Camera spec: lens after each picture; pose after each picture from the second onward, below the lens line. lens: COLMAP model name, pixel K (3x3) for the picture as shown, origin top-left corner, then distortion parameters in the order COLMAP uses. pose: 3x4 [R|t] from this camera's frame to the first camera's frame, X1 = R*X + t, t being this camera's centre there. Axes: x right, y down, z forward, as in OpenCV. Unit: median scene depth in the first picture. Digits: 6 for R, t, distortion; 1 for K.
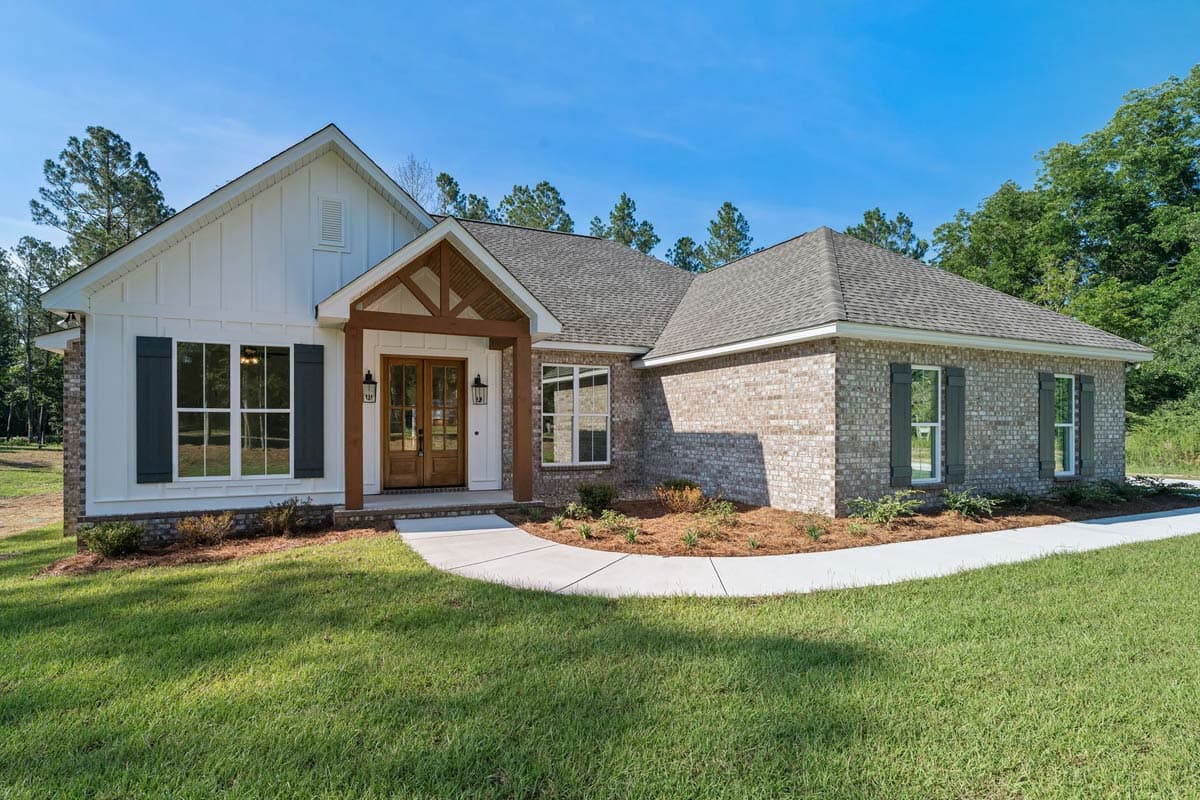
lens RADIAL K [[532.8, 0, 577.9], [0, 532.8, 429.3], [0, 0, 1]] dist [-0.004485, 0.000012]
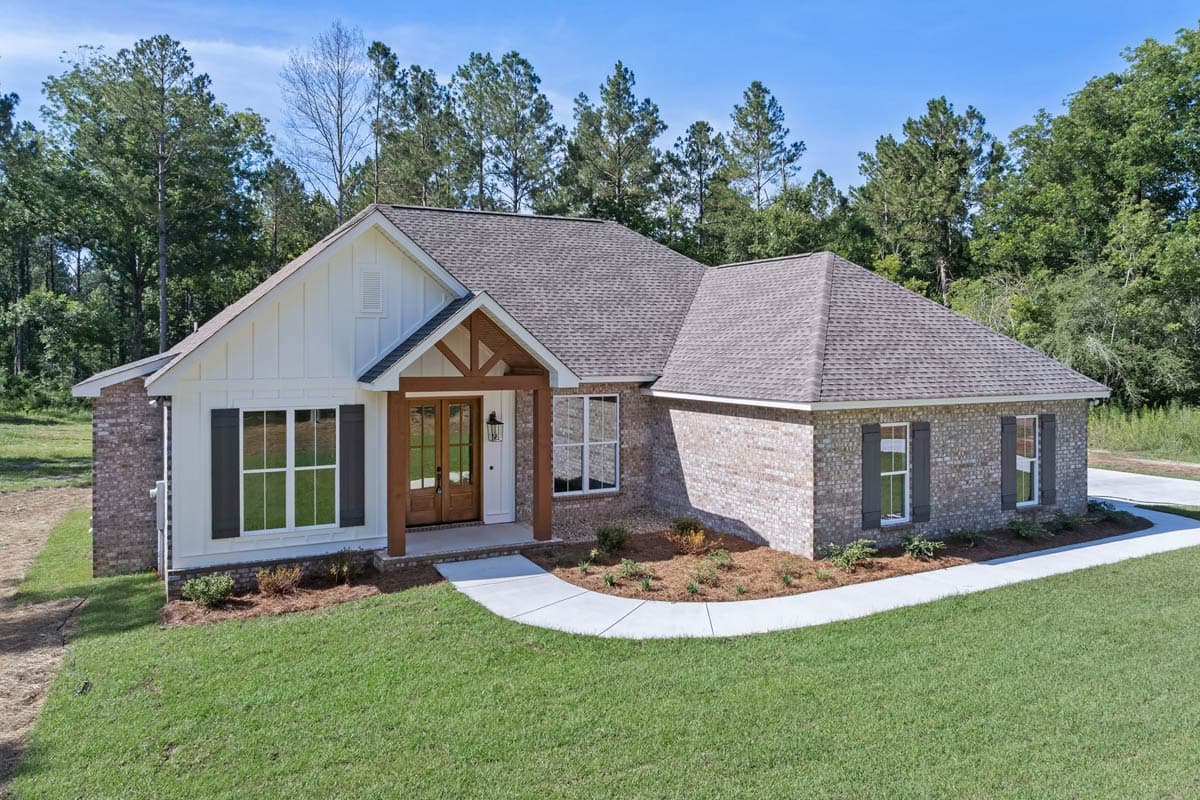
lens RADIAL K [[756.5, 0, 600.8], [0, 756.5, 362.5], [0, 0, 1]] dist [-0.020190, -0.005928]
pose [[0.997854, -0.001645, 0.065462, -0.090641], [0.001778, 0.999996, -0.001974, -0.234792], [-0.065459, 0.002087, 0.997853, -0.570285]]
